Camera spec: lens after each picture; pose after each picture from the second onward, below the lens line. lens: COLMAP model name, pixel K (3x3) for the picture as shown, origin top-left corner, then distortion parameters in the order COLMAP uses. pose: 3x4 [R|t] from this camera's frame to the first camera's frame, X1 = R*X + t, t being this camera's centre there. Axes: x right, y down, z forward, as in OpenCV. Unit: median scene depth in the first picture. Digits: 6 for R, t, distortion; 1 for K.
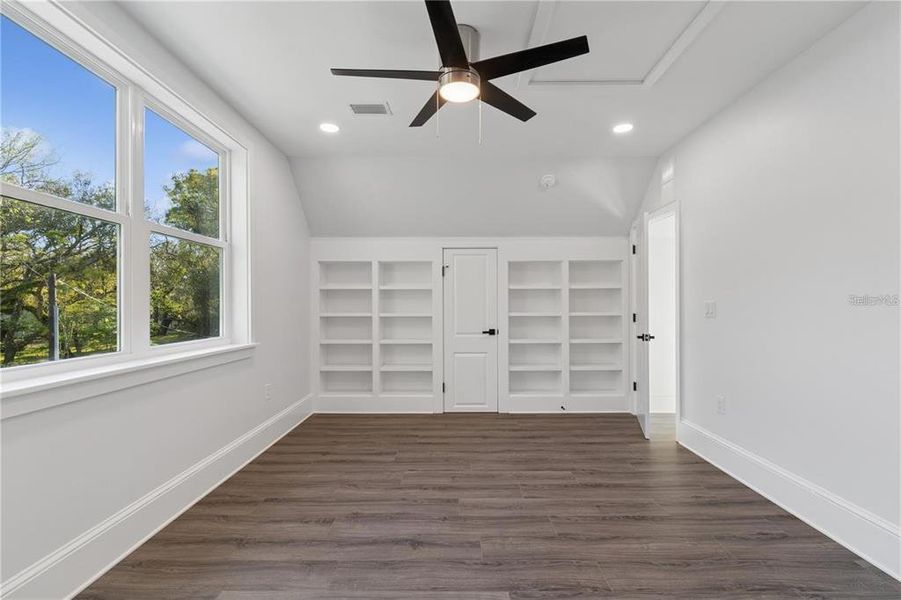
lens RADIAL K [[410.9, 0, 450.5], [0, 410.9, 300.0], [0, 0, 1]] dist [0.002125, -0.000010]
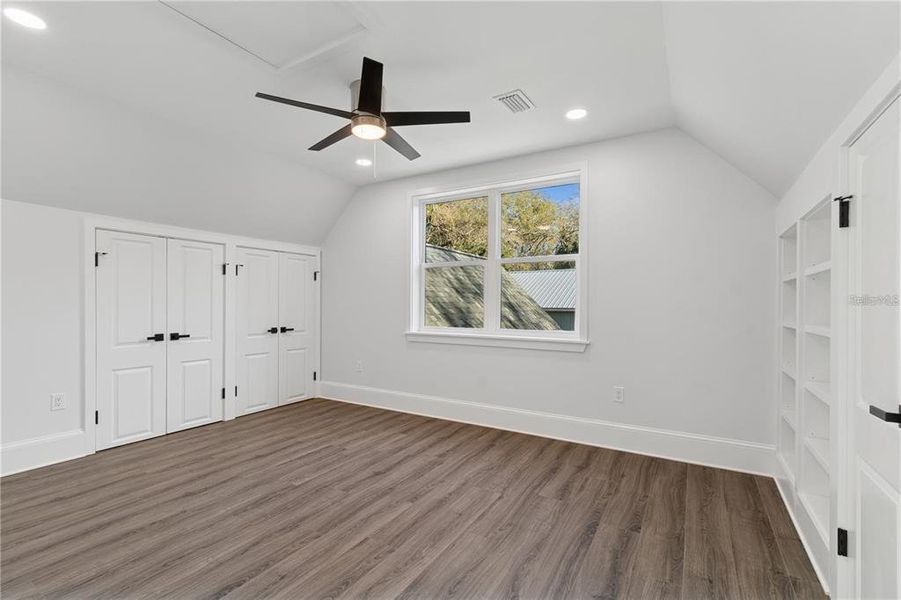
lens RADIAL K [[410.9, 0, 450.5], [0, 410.9, 300.0], [0, 0, 1]] dist [0.002125, -0.000010]
pose [[-0.523394, -0.011226, -0.852017, 0.857910], [0.004434, 0.999864, -0.015897, 0.022493], [0.852079, -0.012098, -0.523273, 1.696000]]
